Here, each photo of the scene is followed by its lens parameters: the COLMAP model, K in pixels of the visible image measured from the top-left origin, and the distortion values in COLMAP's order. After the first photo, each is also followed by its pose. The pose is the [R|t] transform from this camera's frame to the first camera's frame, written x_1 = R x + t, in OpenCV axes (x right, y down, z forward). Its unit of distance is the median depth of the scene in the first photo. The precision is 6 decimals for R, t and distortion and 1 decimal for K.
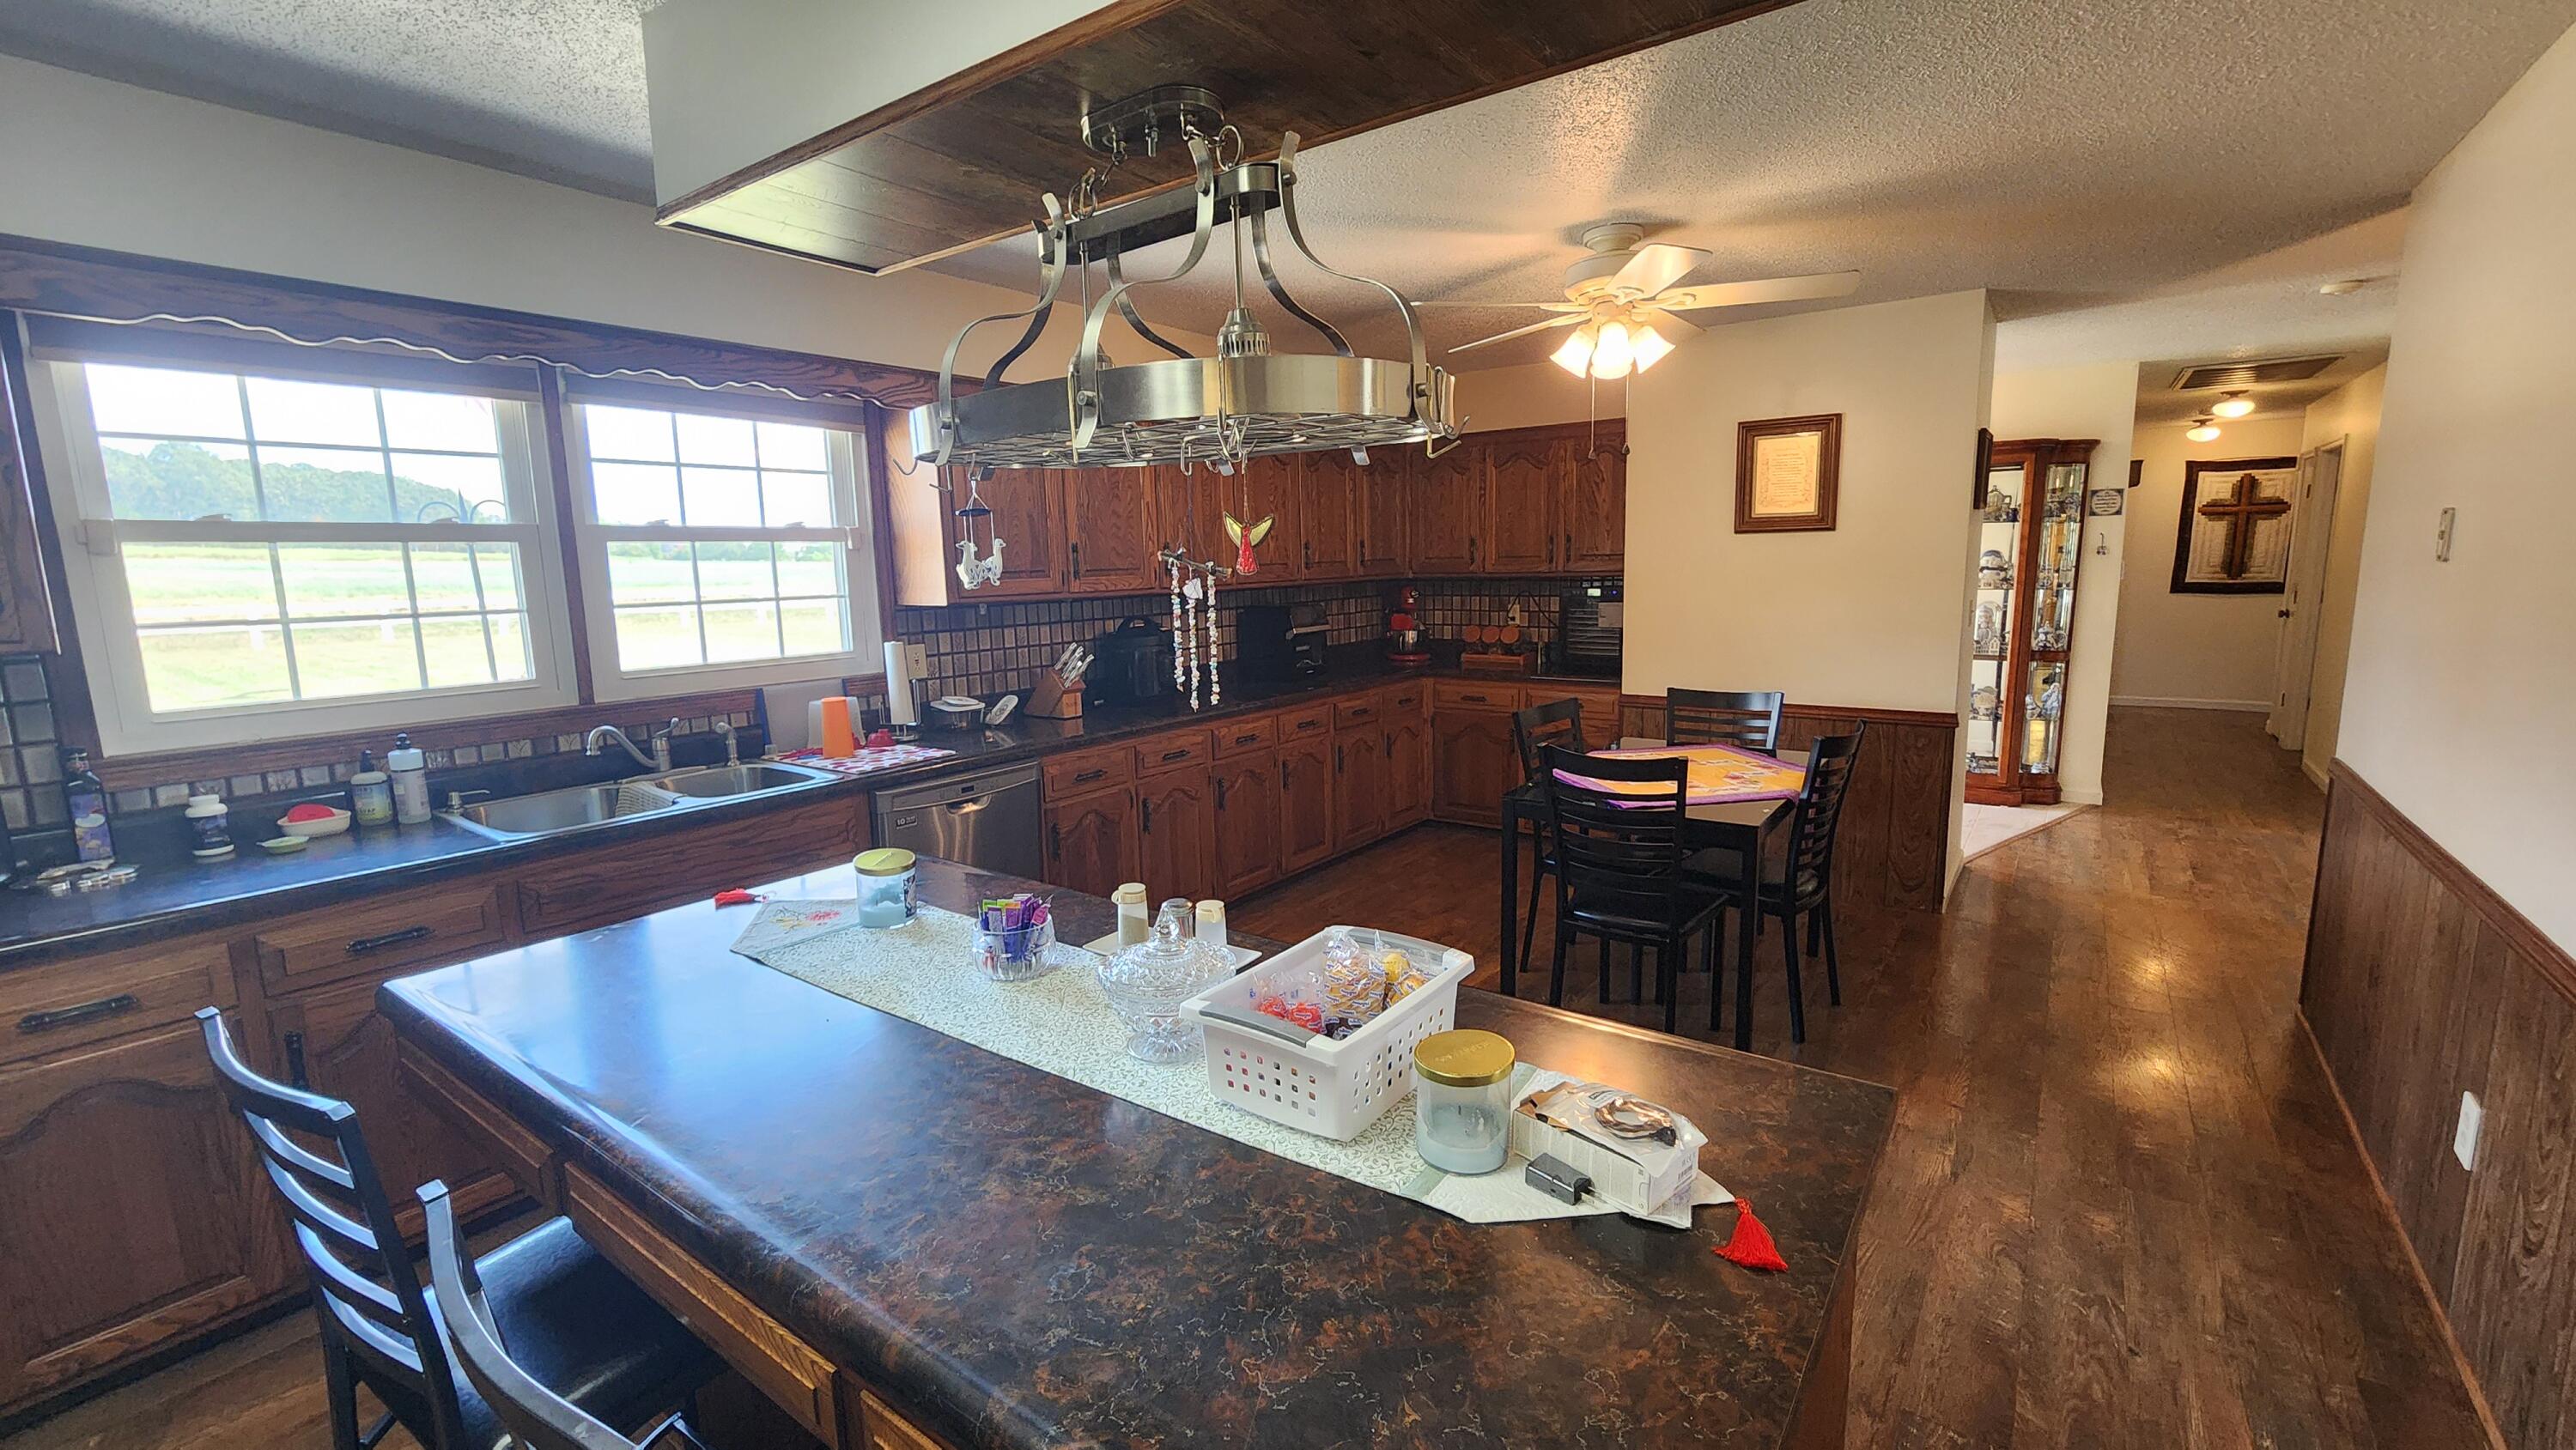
lens RADIAL K [[1056.6, 0, 1288.0], [0, 1056.6, 725.0], [0, 0, 1]] dist [-0.008365, -0.000108]
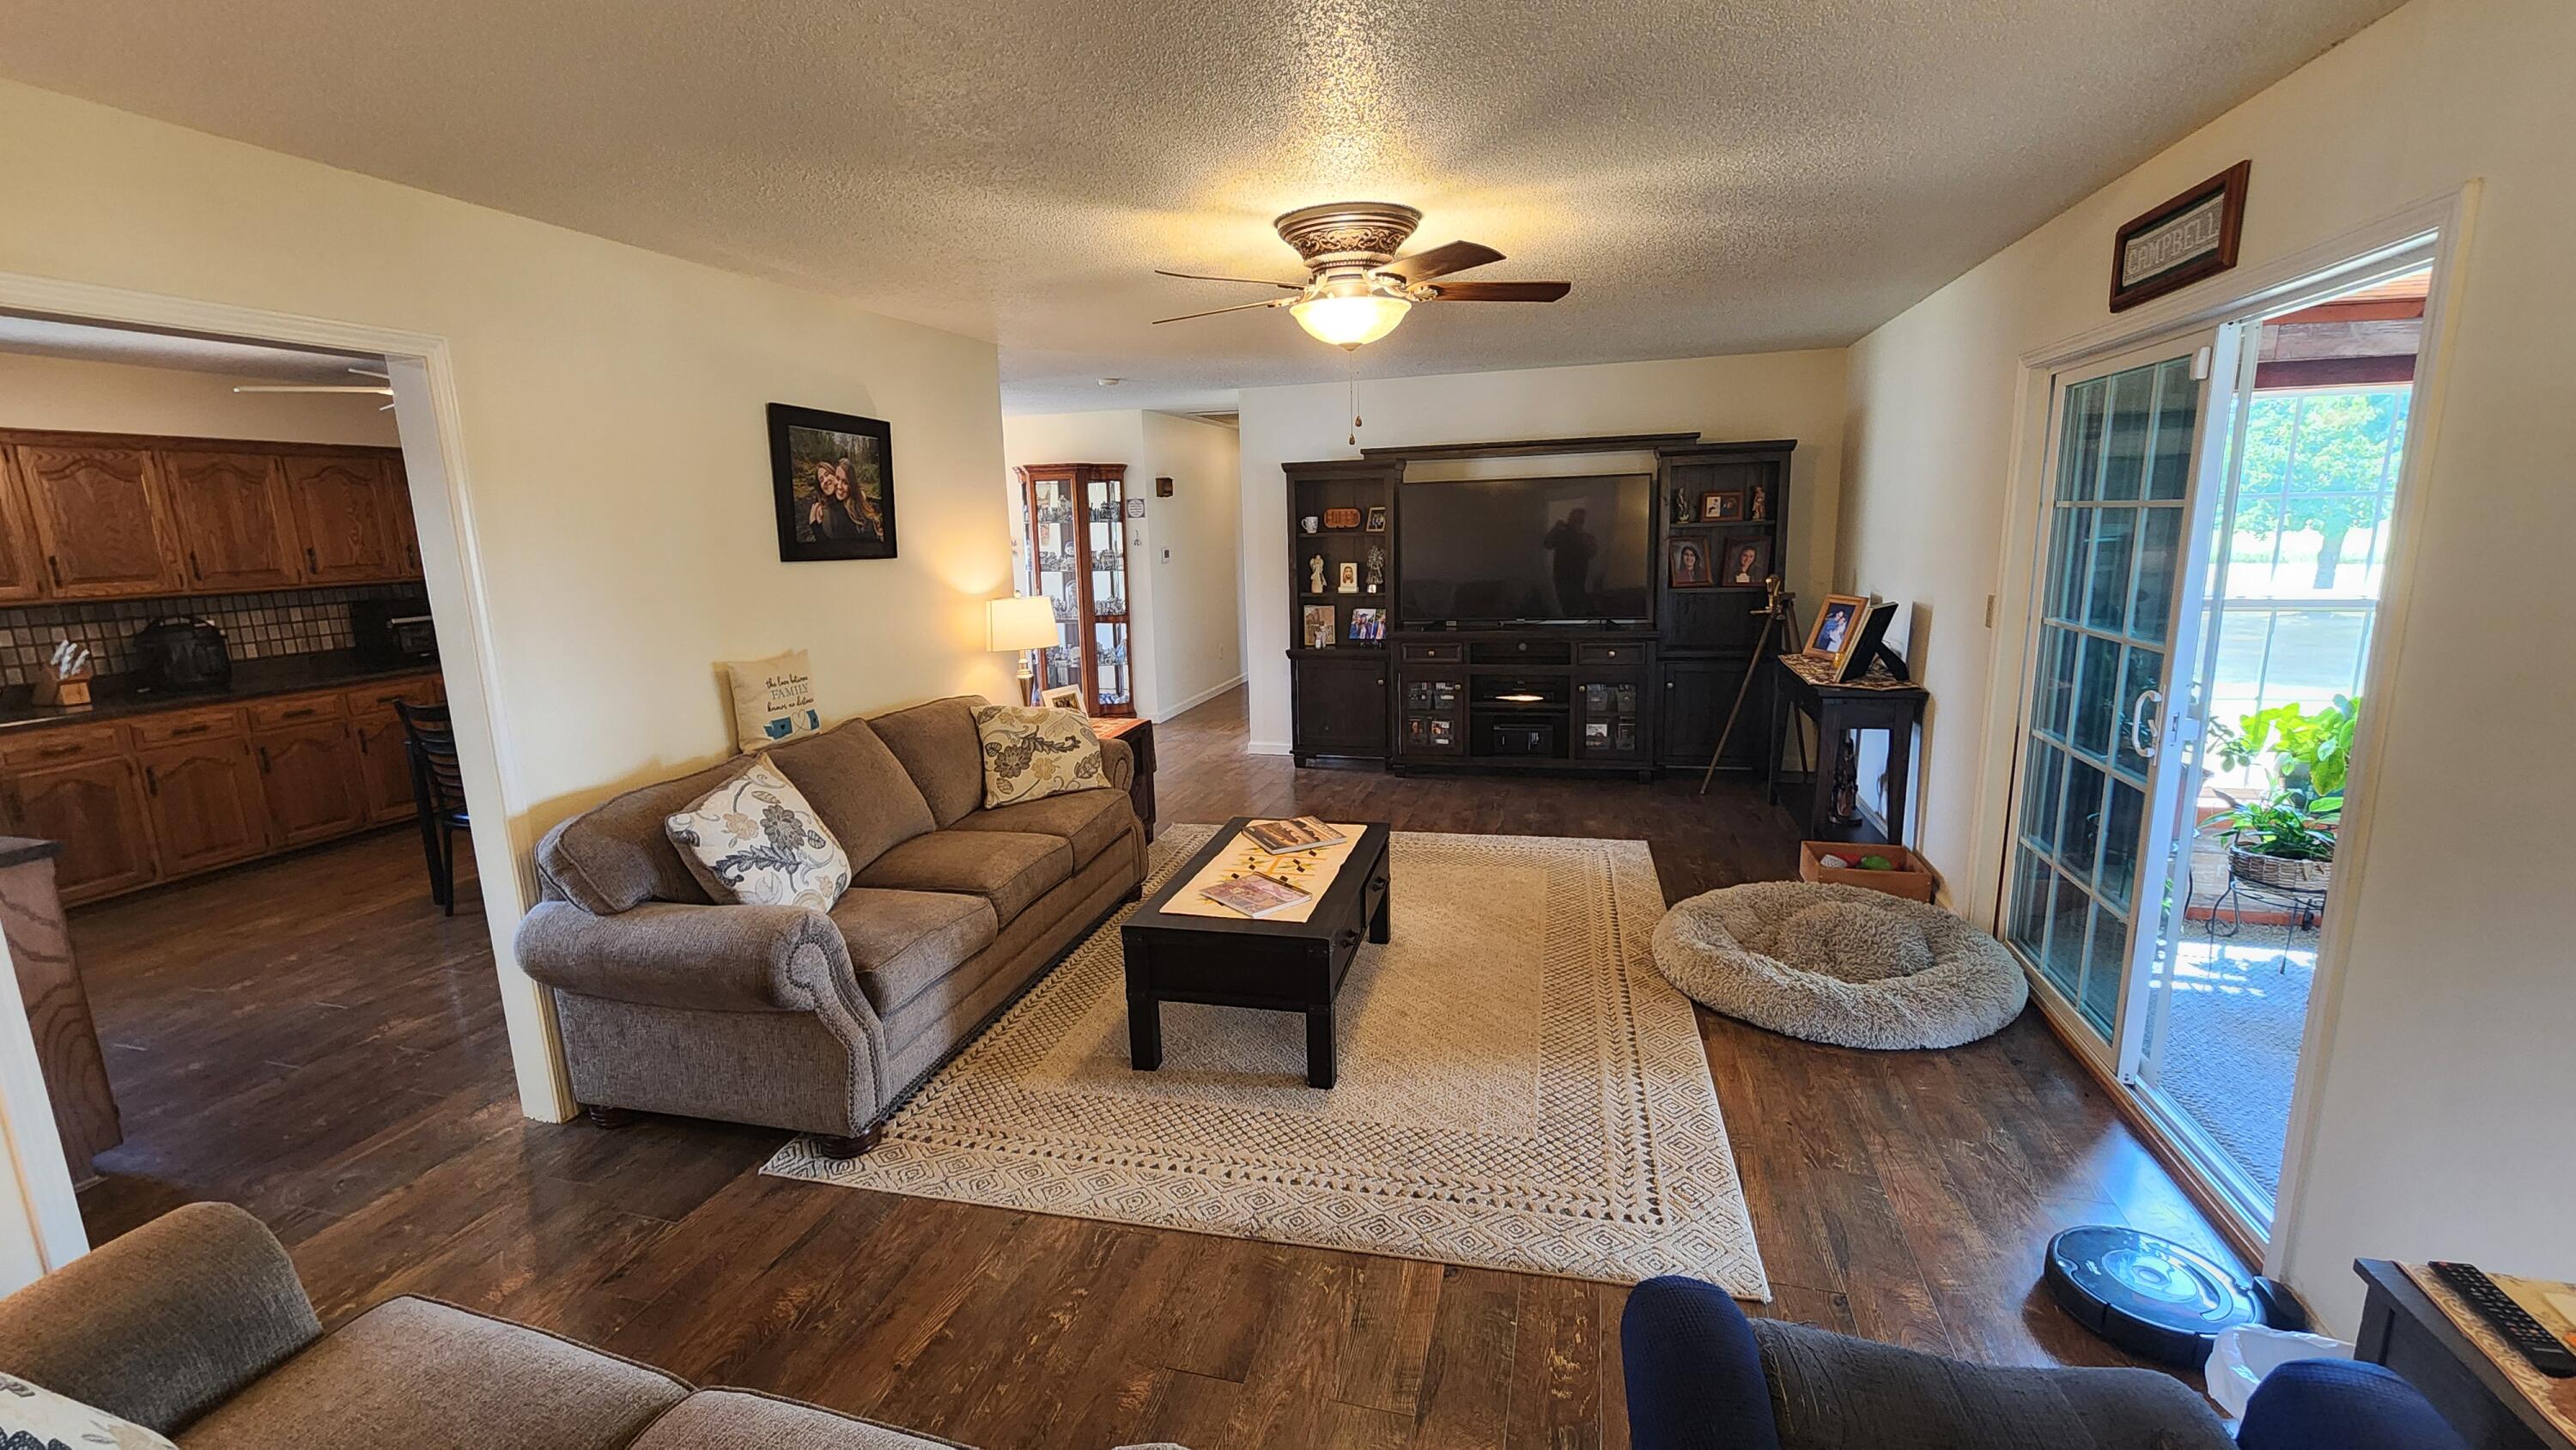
lens RADIAL K [[1049.2, 0, 1288.0], [0, 1049.2, 725.0], [0, 0, 1]] dist [-0.001699, -0.000160]
pose [[0.933752, -0.071309, 0.350745, 0.661059], [0.062850, 0.997393, 0.035457, 0.060698], [-0.352359, -0.011064, 0.935800, -0.579756]]
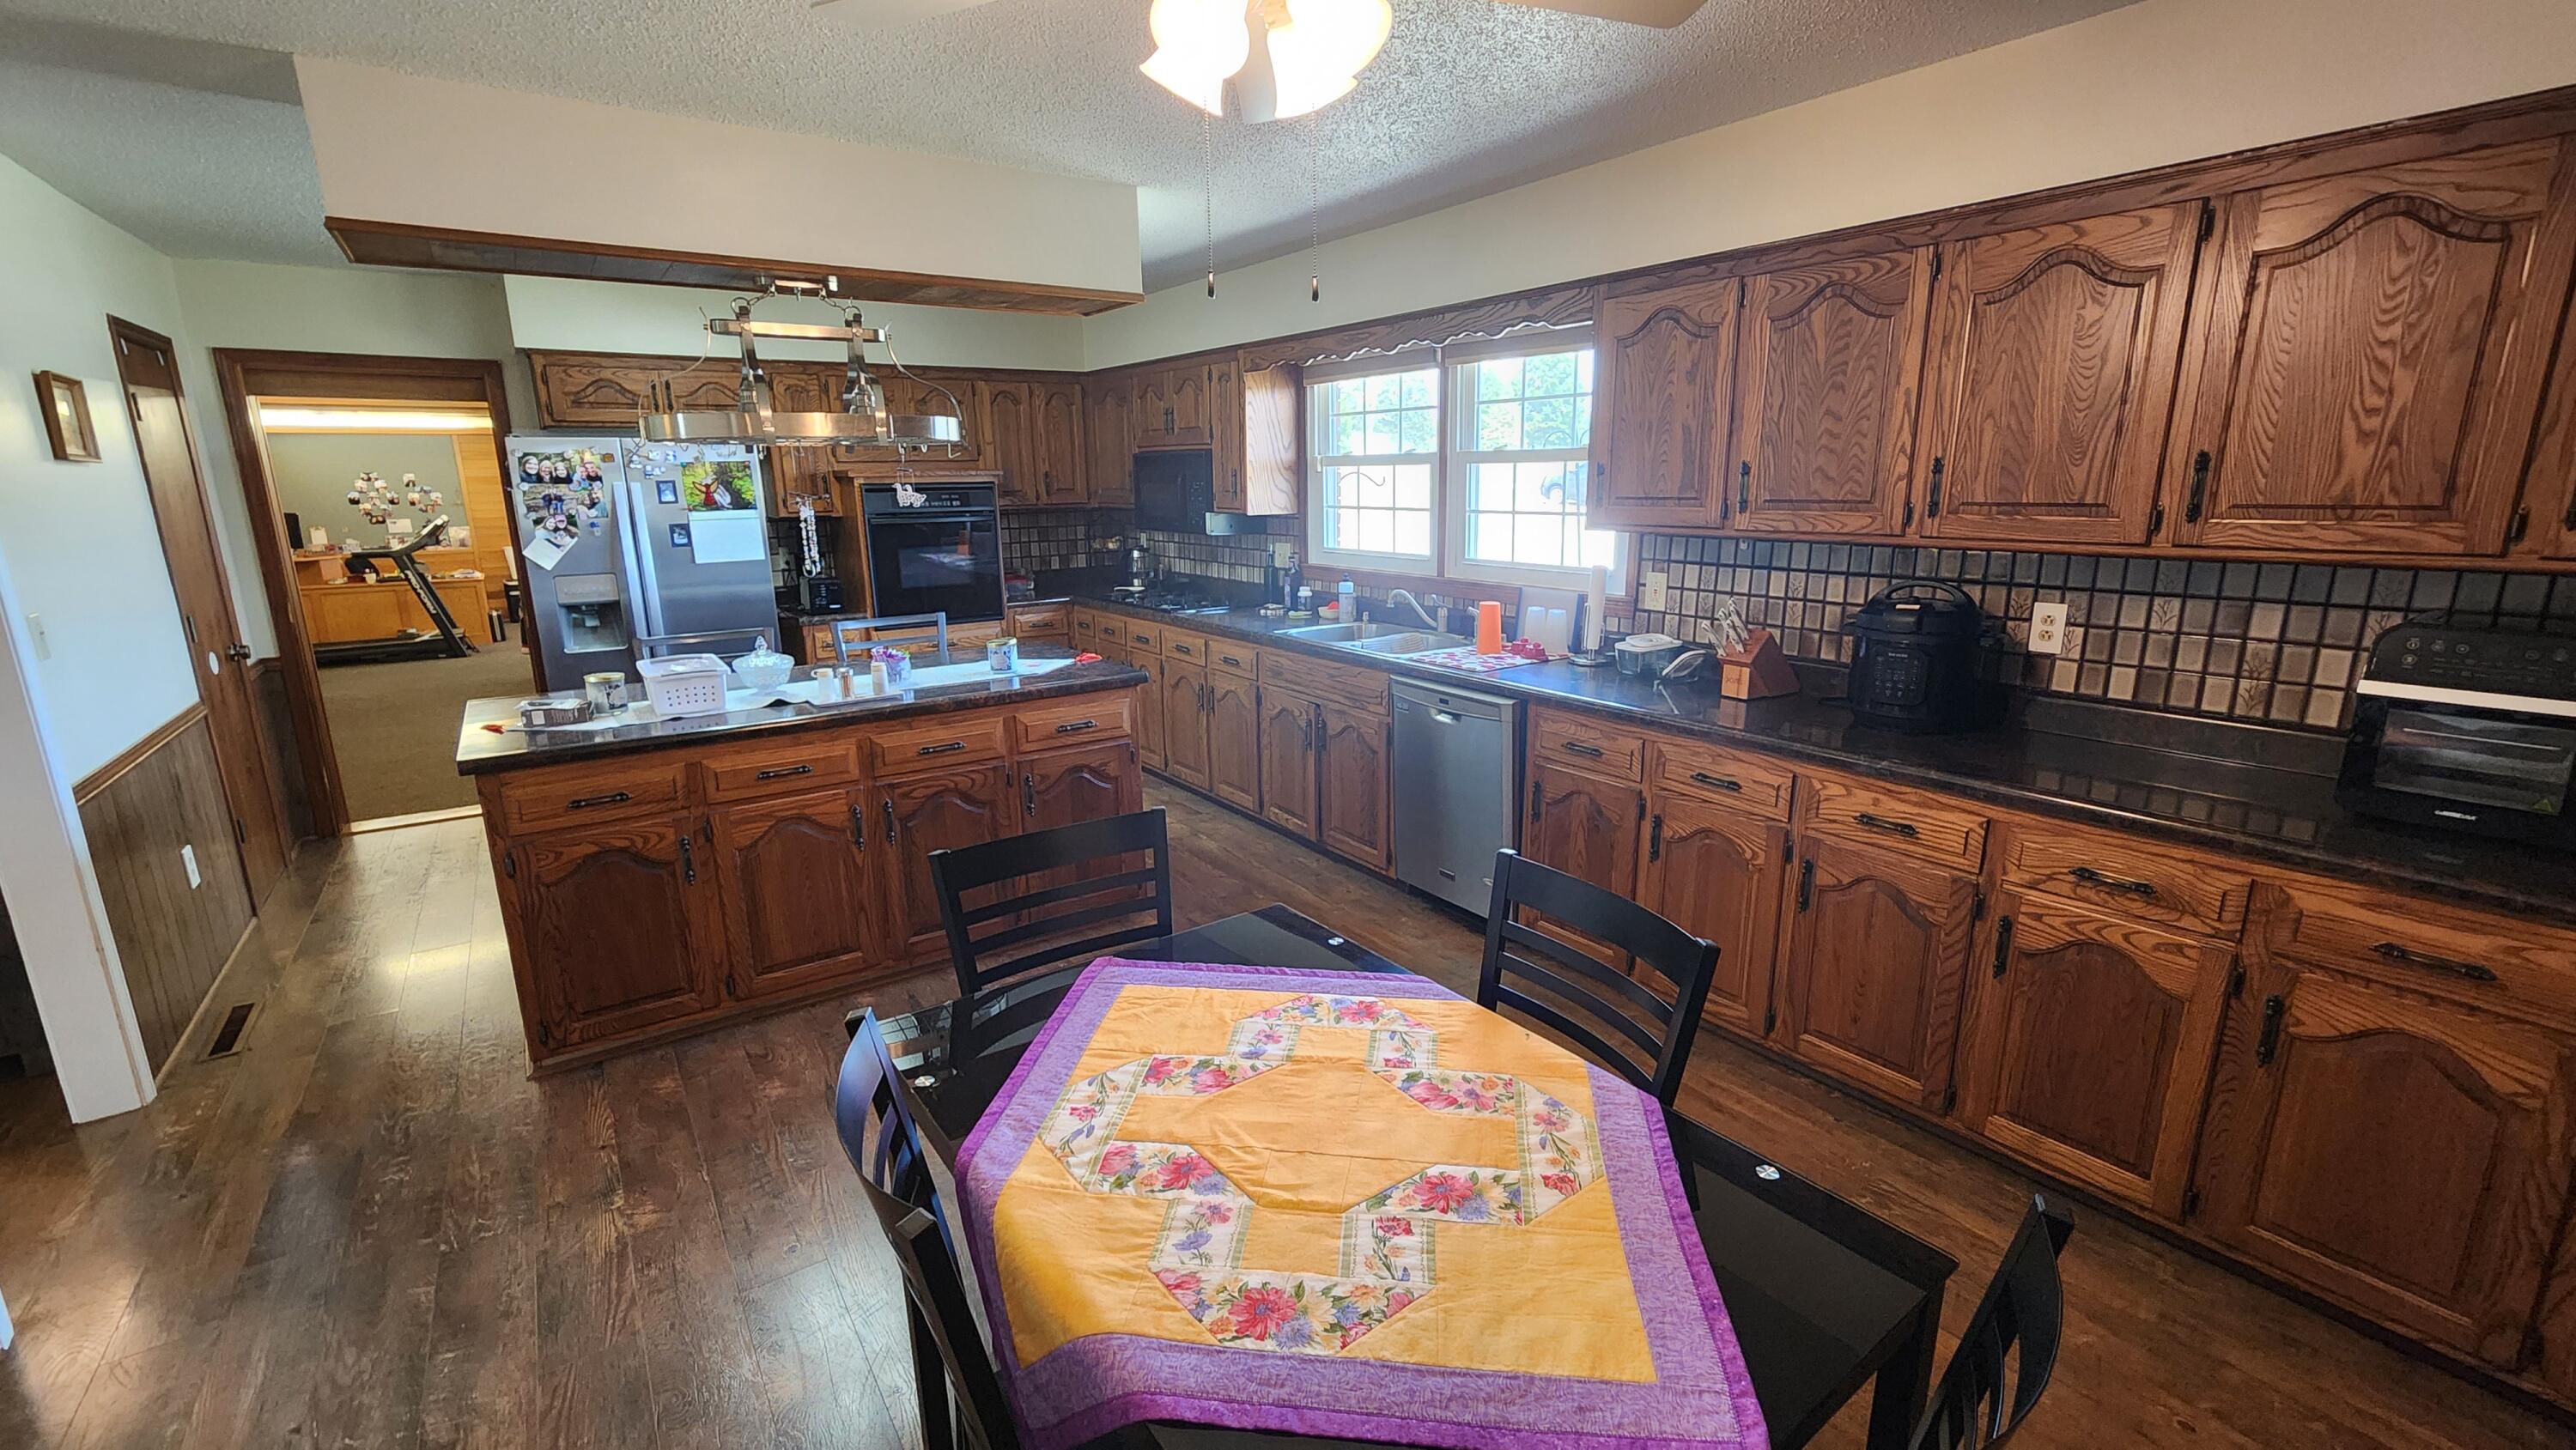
lens RADIAL K [[1056.6, 0, 1288.0], [0, 1056.6, 725.0], [0, 0, 1]] dist [-0.008365, -0.000108]
pose [[-0.307631, 0.241006, -0.920478, 0.599852], [-0.133581, 0.946871, 0.292560, -0.169904], [0.942082, 0.212959, -0.259093, 0.924903]]
